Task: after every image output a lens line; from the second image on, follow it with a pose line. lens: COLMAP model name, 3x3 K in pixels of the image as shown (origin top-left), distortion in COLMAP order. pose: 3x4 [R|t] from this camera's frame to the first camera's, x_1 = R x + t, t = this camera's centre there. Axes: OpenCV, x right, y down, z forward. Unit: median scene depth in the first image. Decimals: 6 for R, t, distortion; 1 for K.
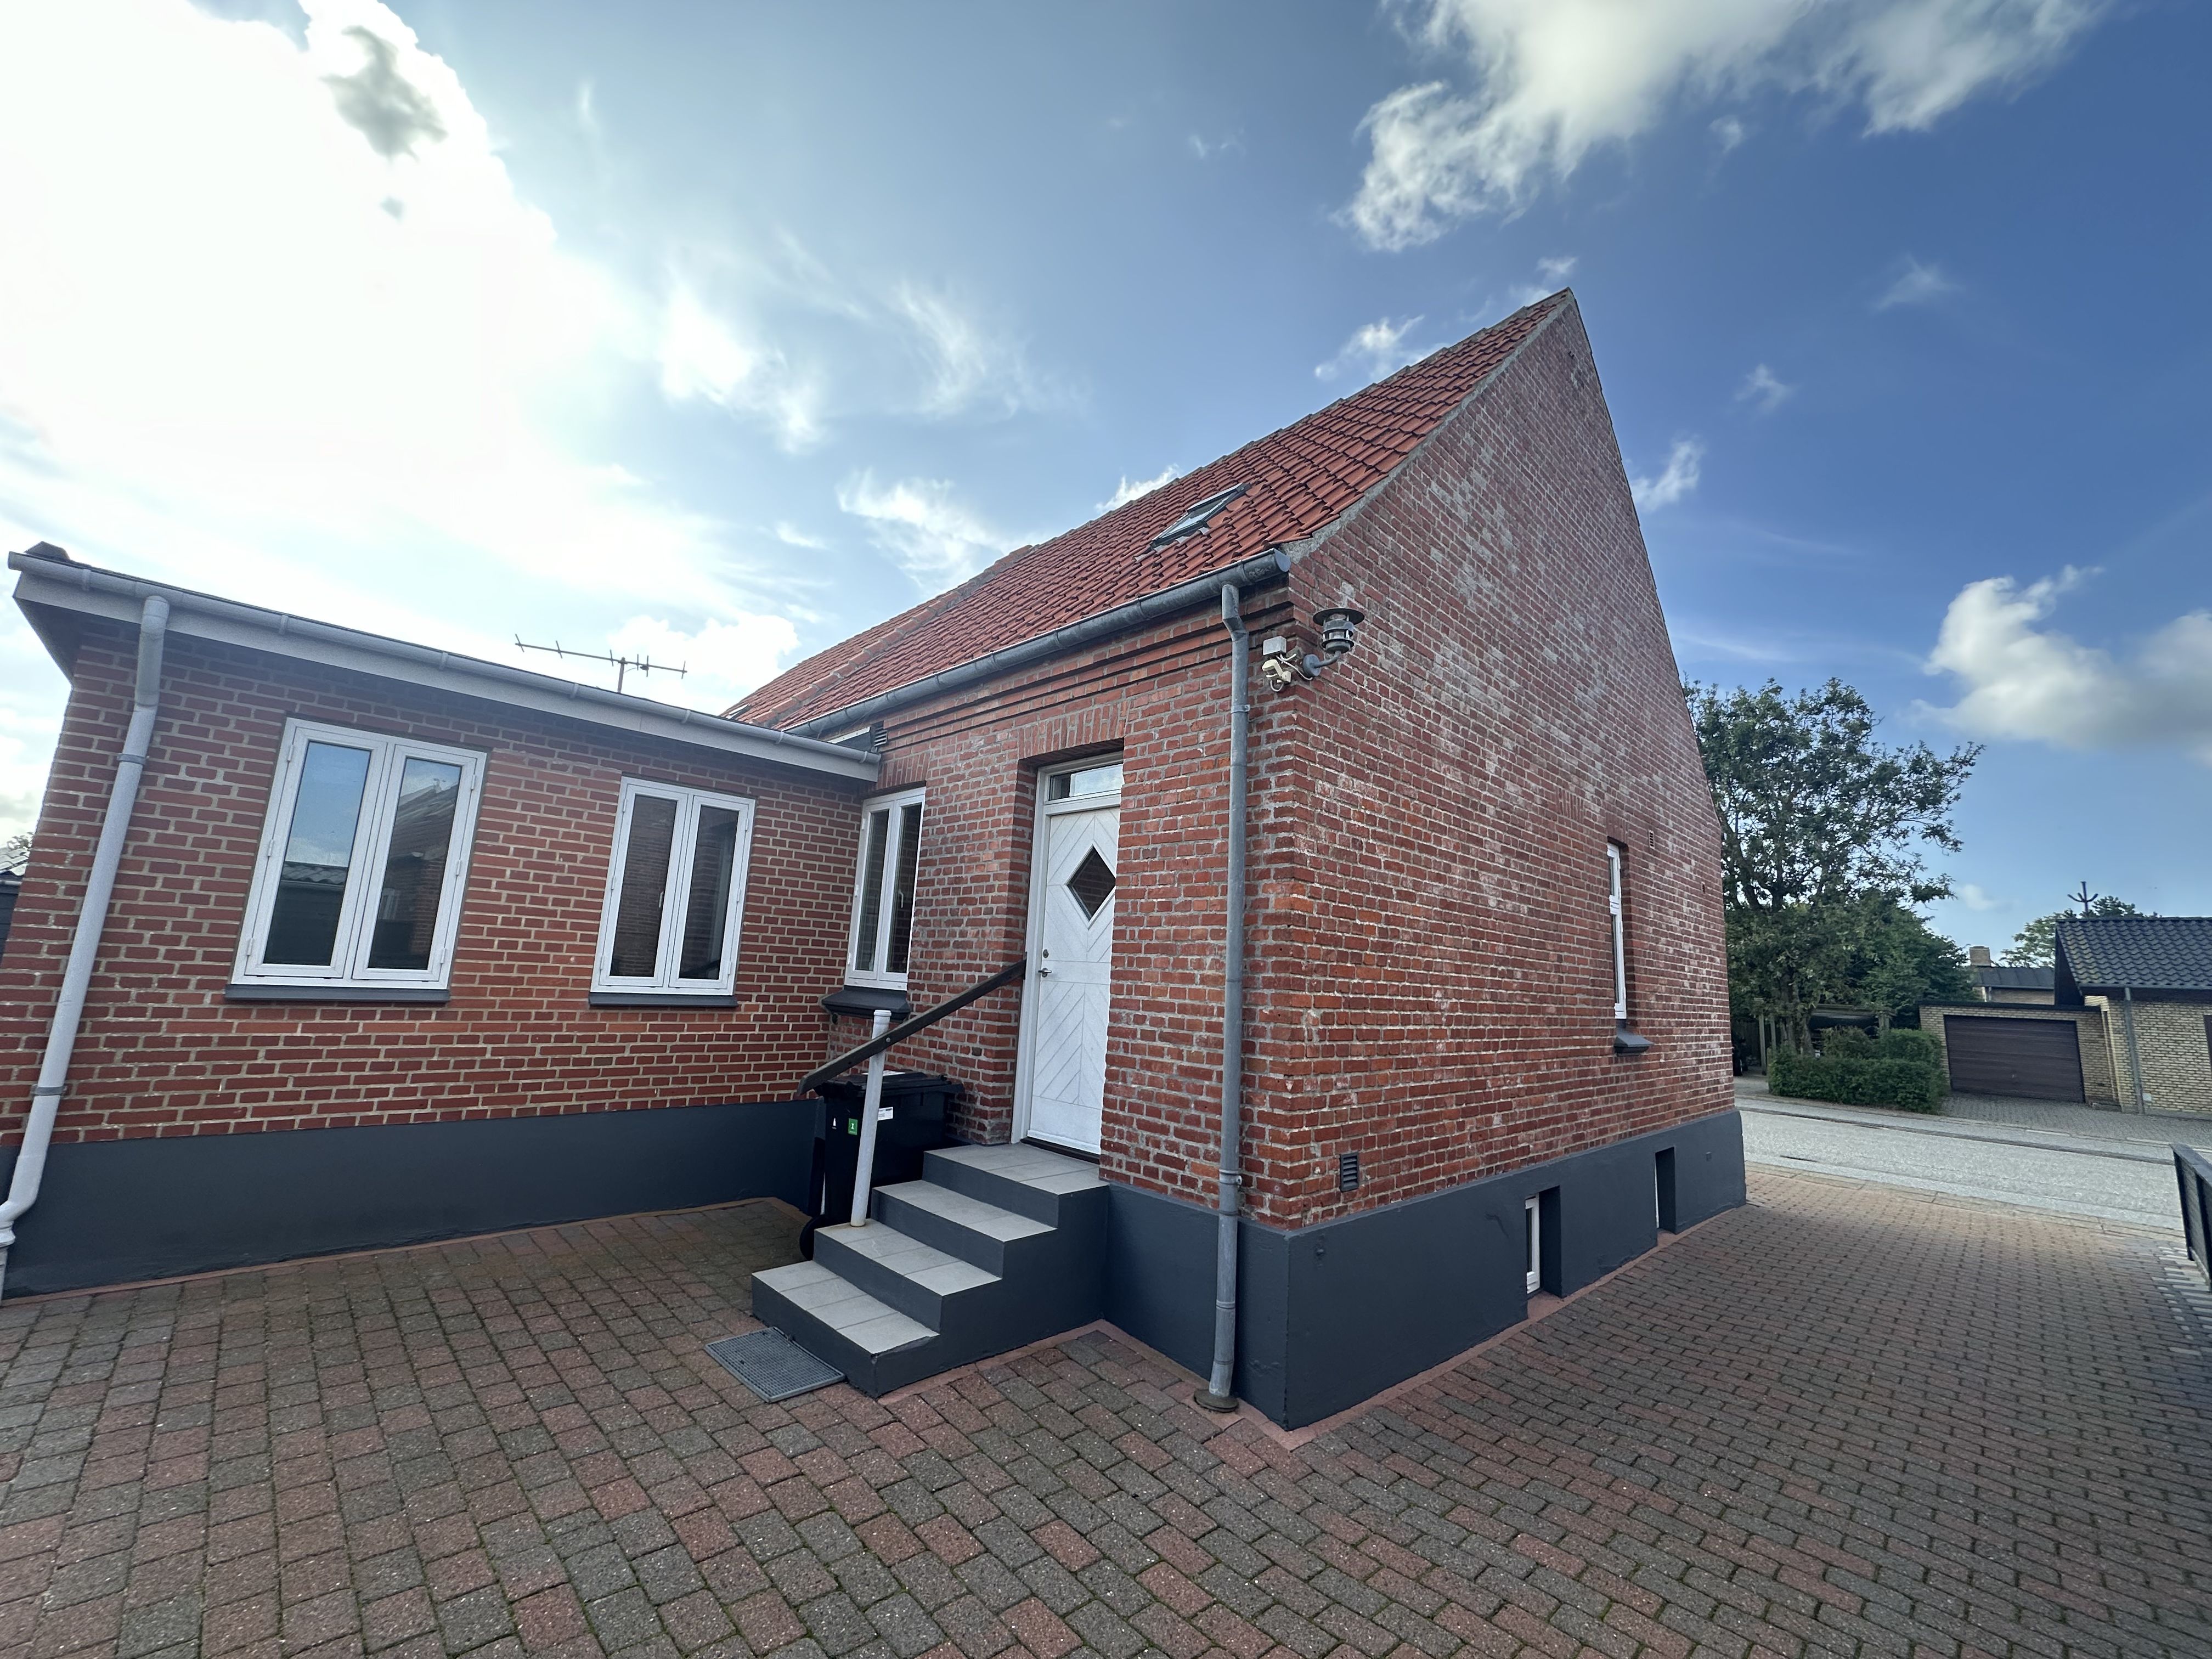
lens RADIAL K [[886.6, 0, 1113.4], [0, 886.6, 827.4], [0, 0, 1]] dist [-0.006925, -0.000554]
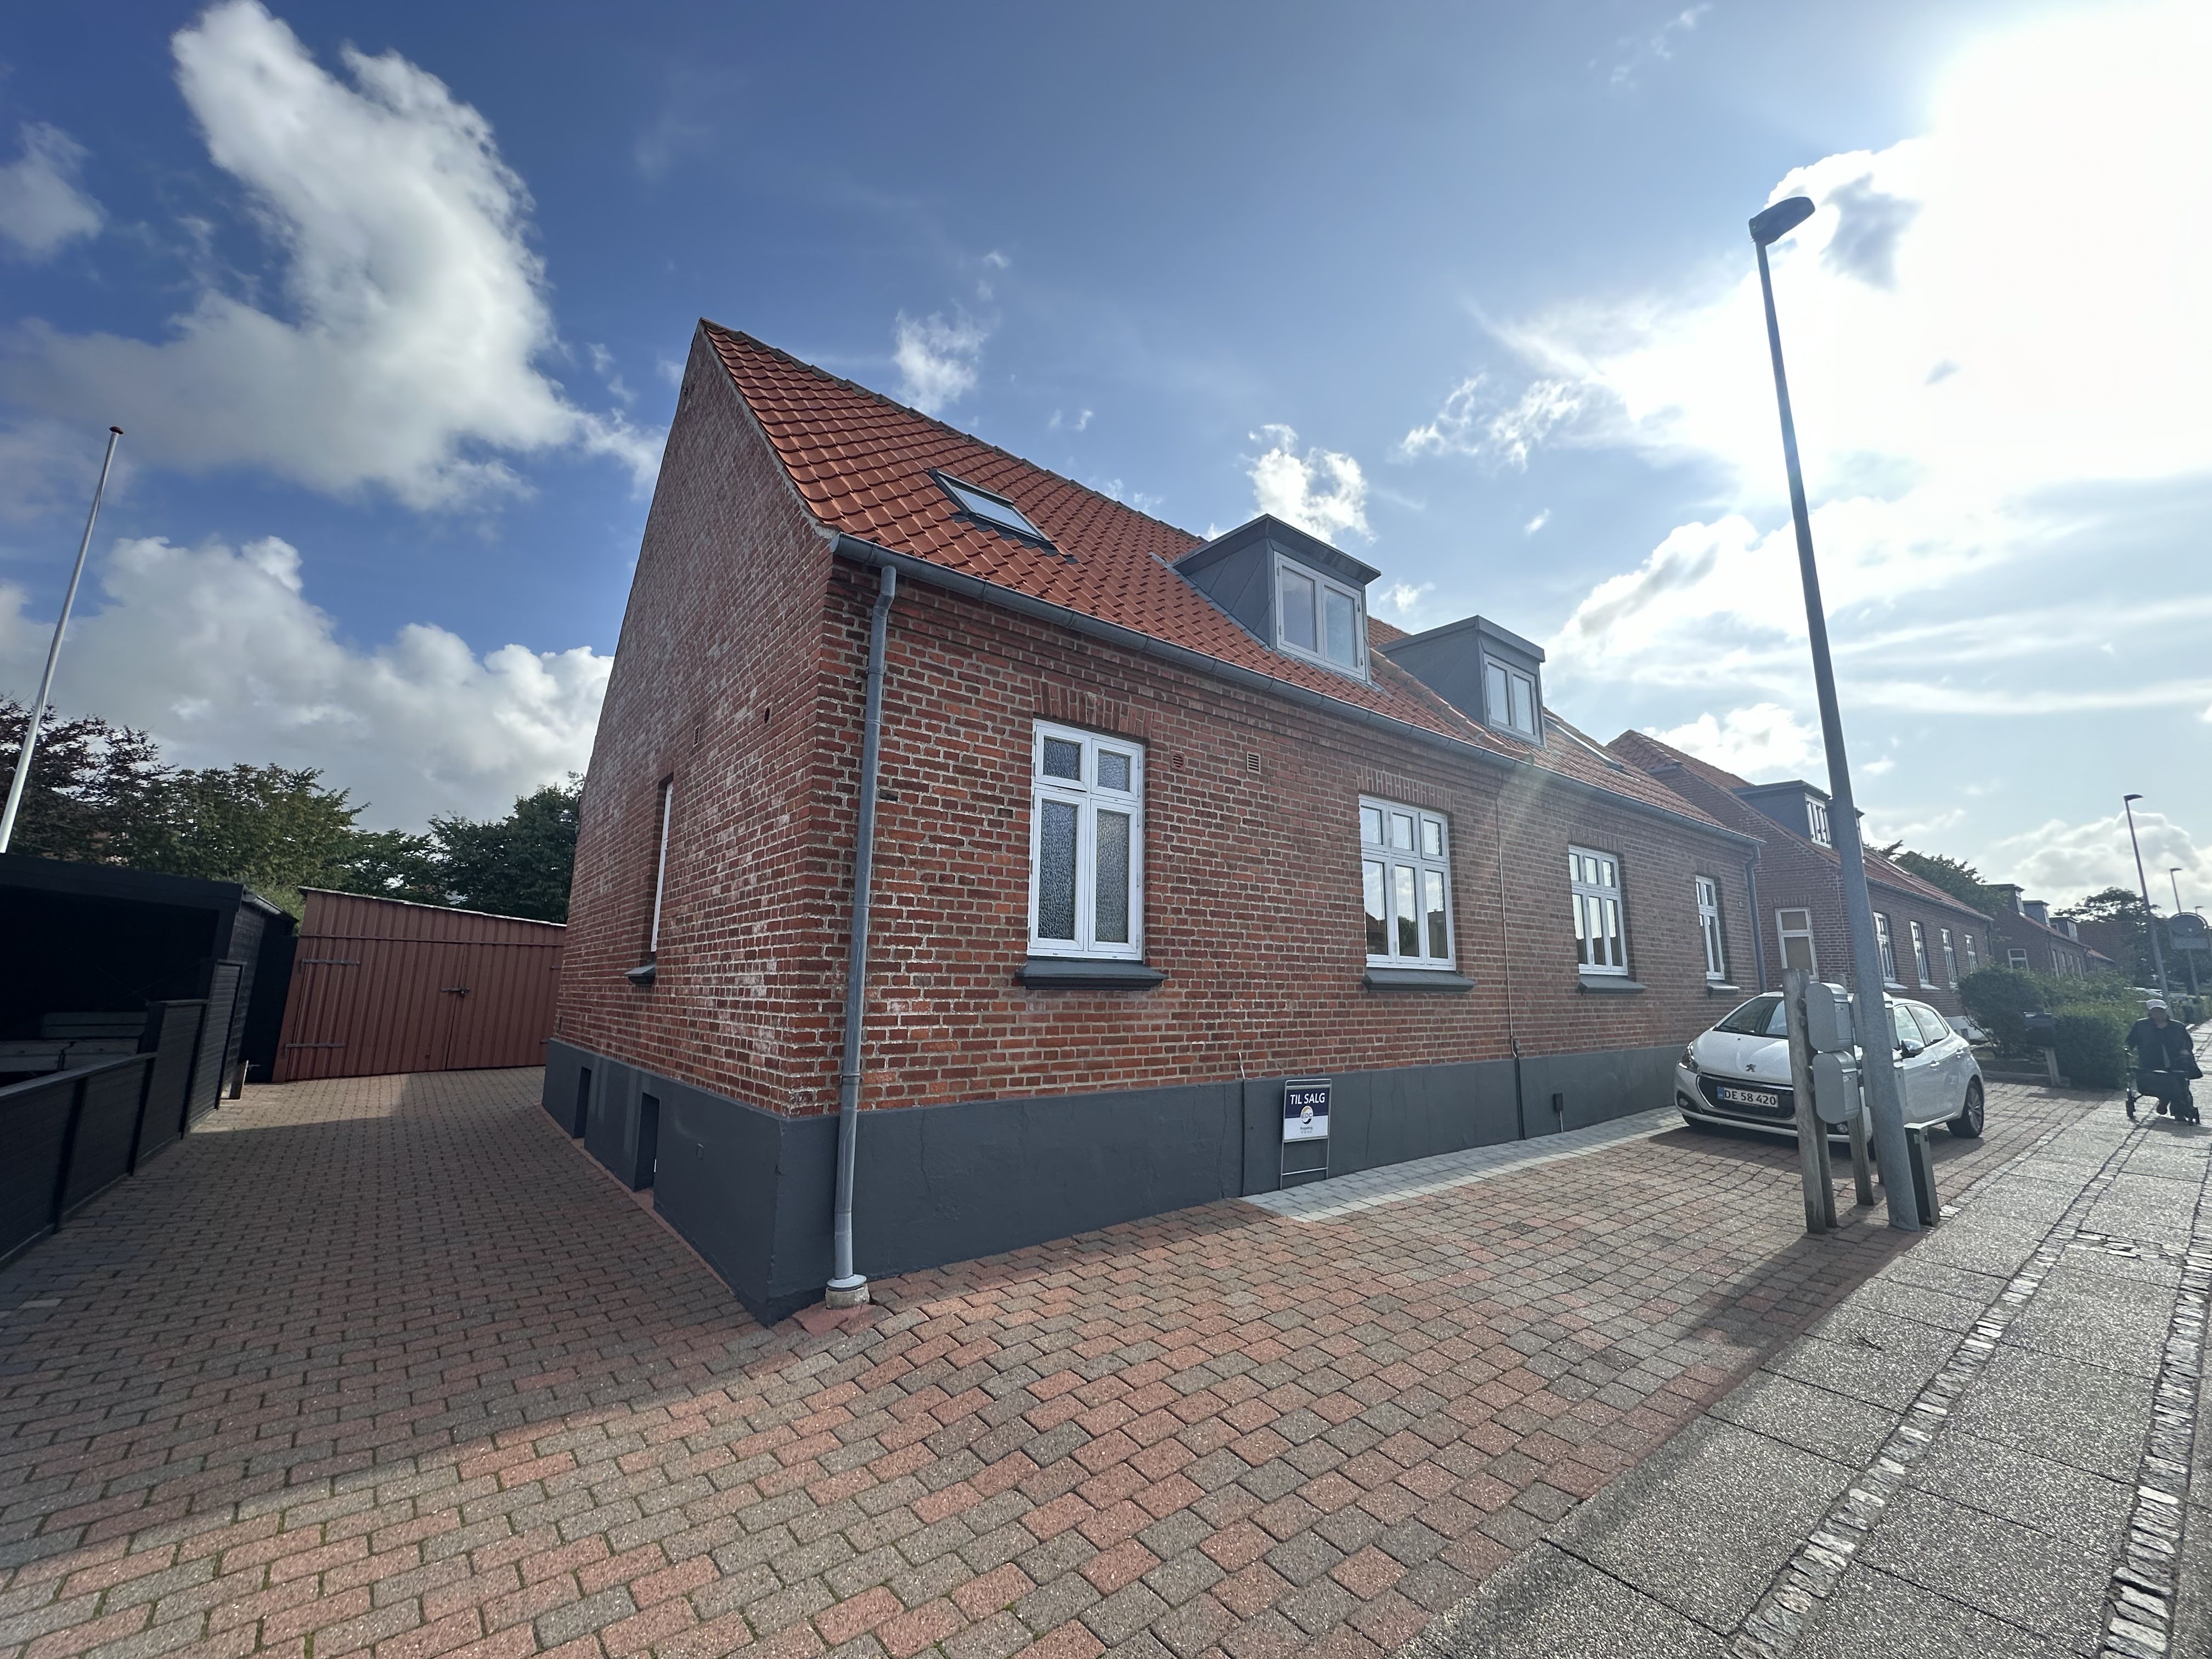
lens RADIAL K [[886.6, 0, 1109.3], [0, 886.6, 827.9], [0, 0, 1]] dist [-0.006925, -0.000554]
pose [[-0.104704, -0.236413, -0.965995, 0.990758], [0.151321, 0.956237, -0.250426, 0.267419], [0.982924, -0.172396, -0.064348, 1.033770]]
